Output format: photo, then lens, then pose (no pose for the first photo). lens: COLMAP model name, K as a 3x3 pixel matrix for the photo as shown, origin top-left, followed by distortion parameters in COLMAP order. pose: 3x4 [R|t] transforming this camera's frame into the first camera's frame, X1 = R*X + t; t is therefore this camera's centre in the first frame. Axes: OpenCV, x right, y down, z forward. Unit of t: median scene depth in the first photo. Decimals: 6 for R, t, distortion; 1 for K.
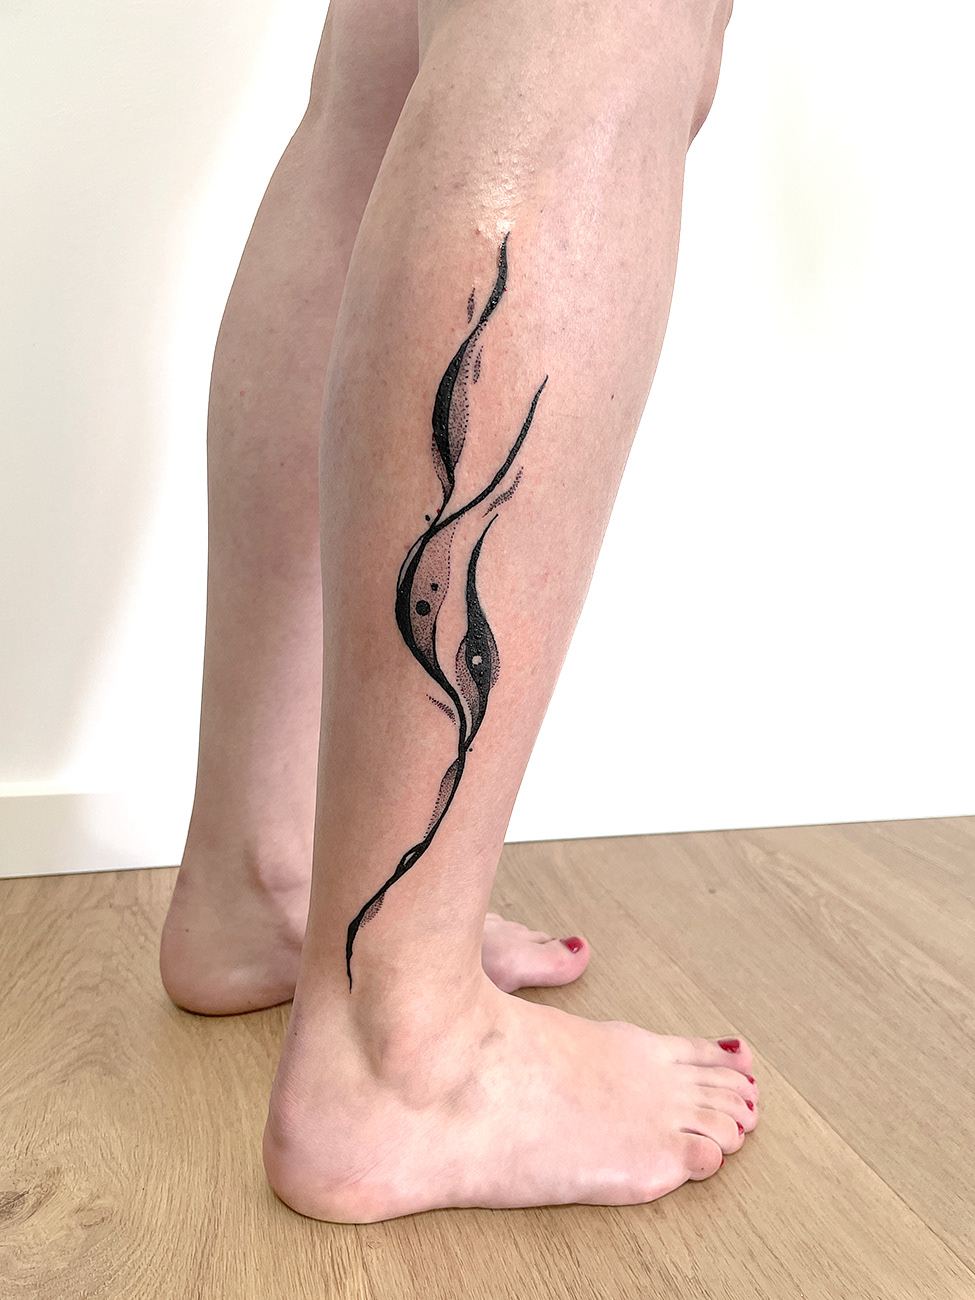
lens RADIAL K [[958.7, 0, 487.5], [0, 958.7, 650.0], [0, 0, 1]] dist [0.084828, -0.148987]
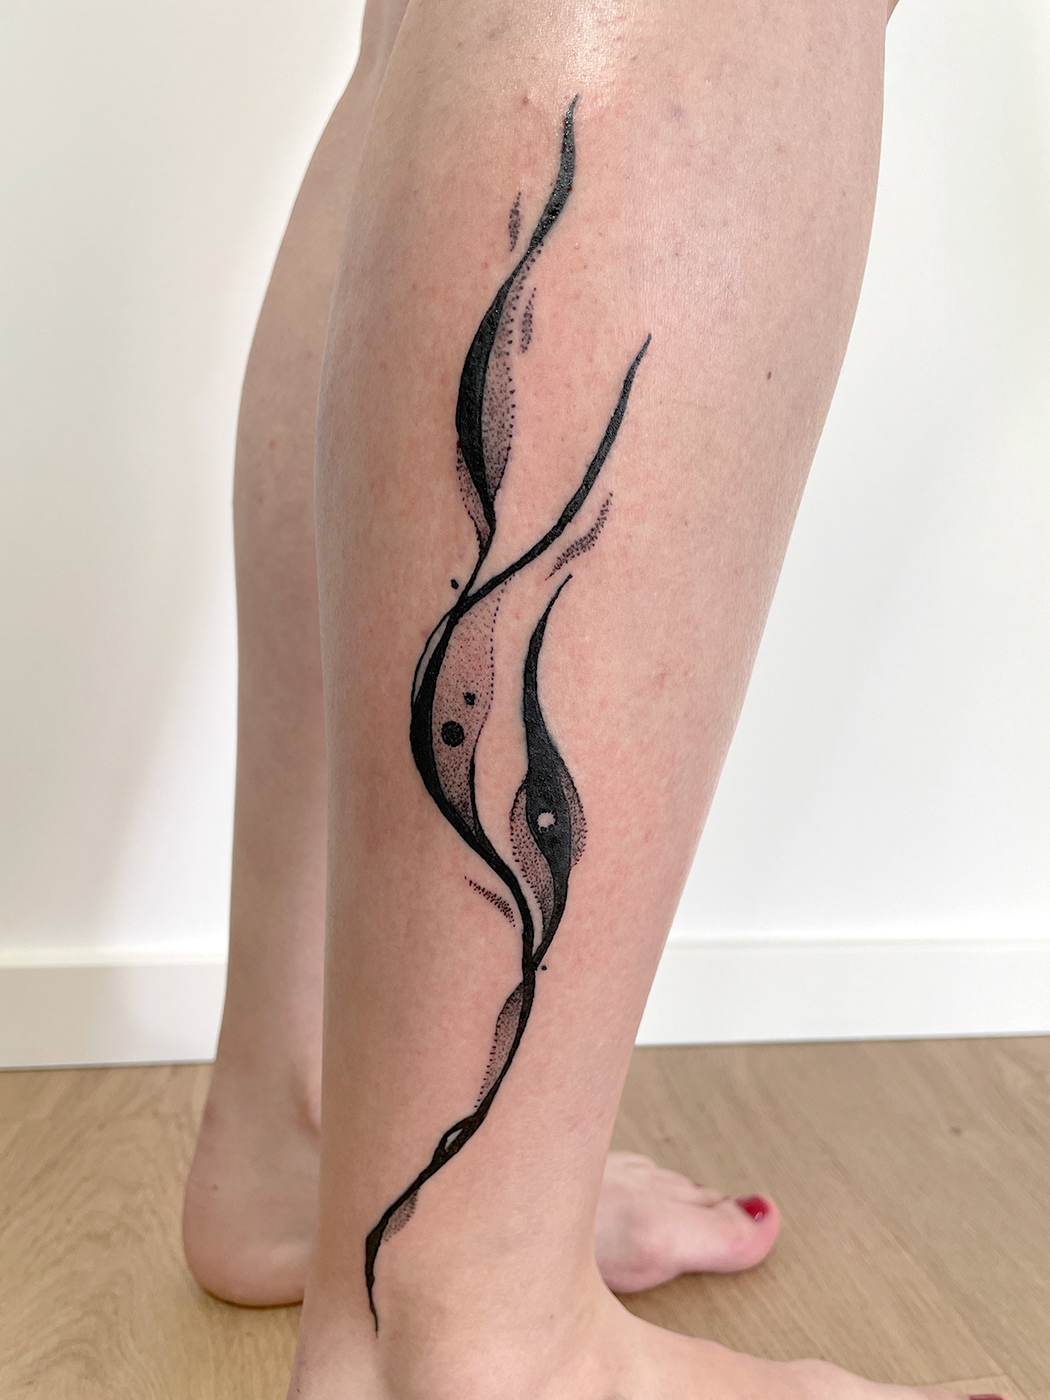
lens RADIAL K [[1032.4, 0, 525.0], [0, 1032.4, 700.0], [0, 0, 1]] dist [0.084828, -0.148987]
pose [[0.989024, -0.011289, -0.147320, 0.072477], [0.000578, 0.997365, -0.072544, -0.017502], [0.147751, 0.071663, 0.986425, 0.359183]]
